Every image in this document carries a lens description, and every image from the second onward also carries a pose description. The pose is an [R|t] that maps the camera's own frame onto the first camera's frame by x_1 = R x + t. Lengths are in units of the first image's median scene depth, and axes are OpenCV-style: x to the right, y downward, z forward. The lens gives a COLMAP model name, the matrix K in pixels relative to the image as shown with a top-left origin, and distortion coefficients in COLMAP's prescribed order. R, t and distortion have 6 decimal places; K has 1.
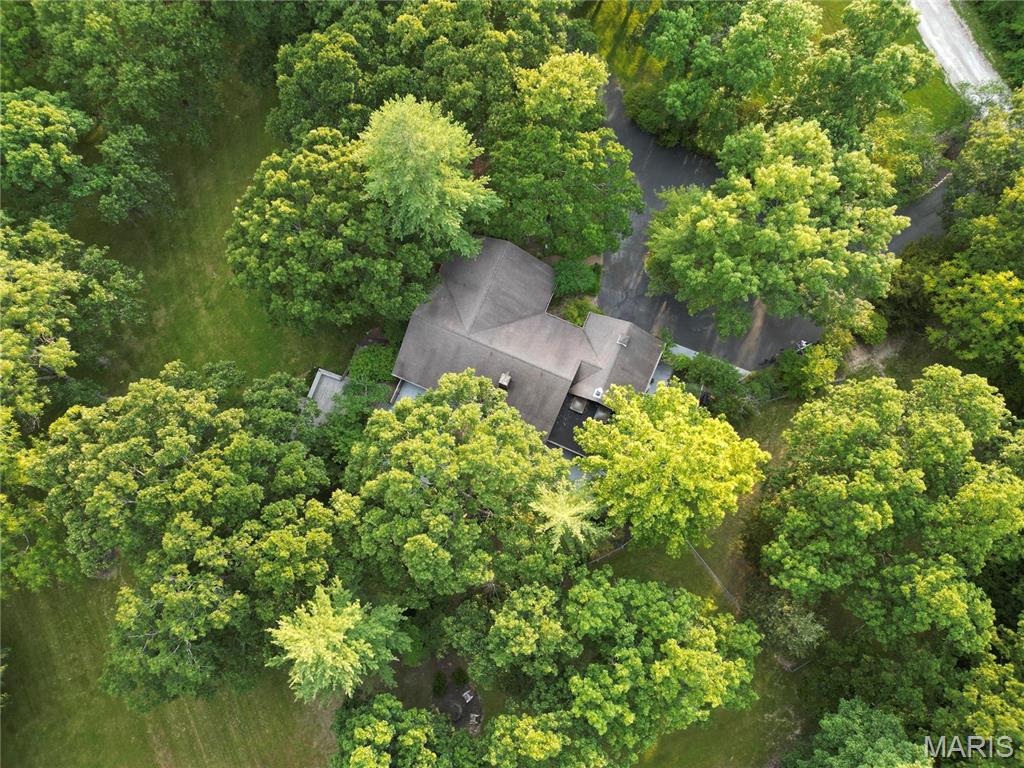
lens RADIAL K [[728.2, 0, 512.0], [0, 728.2, 384.0], [0, 0, 1]] dist [0.092873, -0.083251]
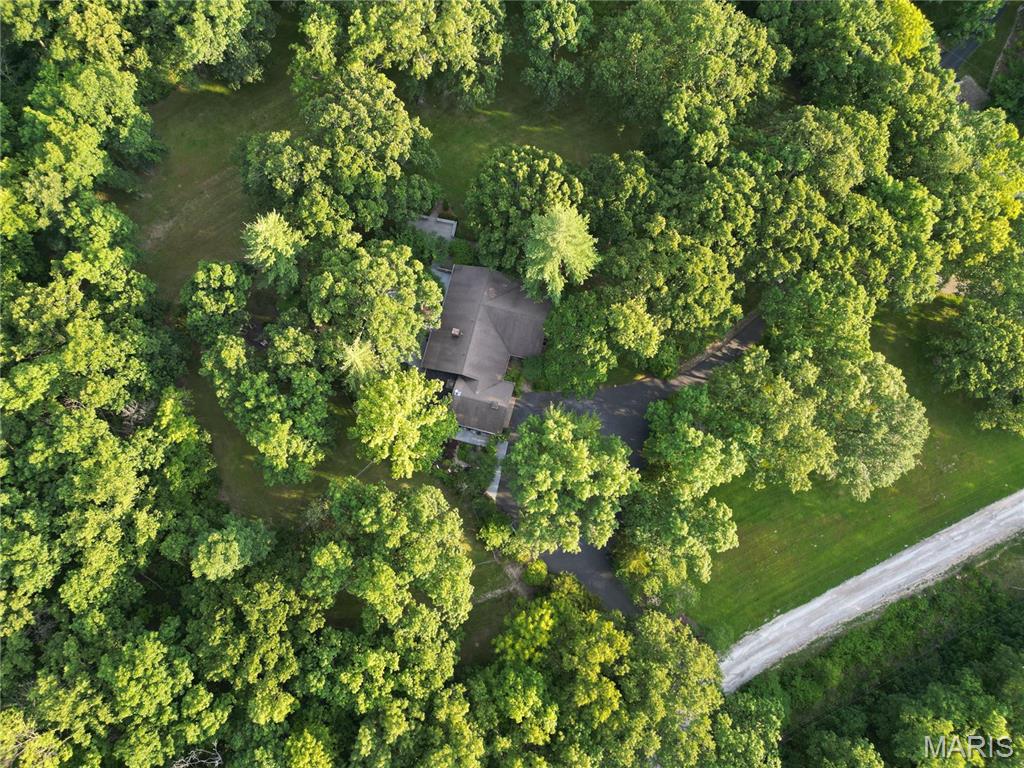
lens RADIAL K [[728.2, 0, 512.0], [0, 728.2, 384.0], [0, 0, 1]] dist [0.092873, -0.083251]
pose [[0.152226, 0.977390, -0.146754, 0.429664], [-0.972952, 0.174298, 0.151605, -0.421751], [0.173756, 0.119707, 0.977486, -0.606315]]
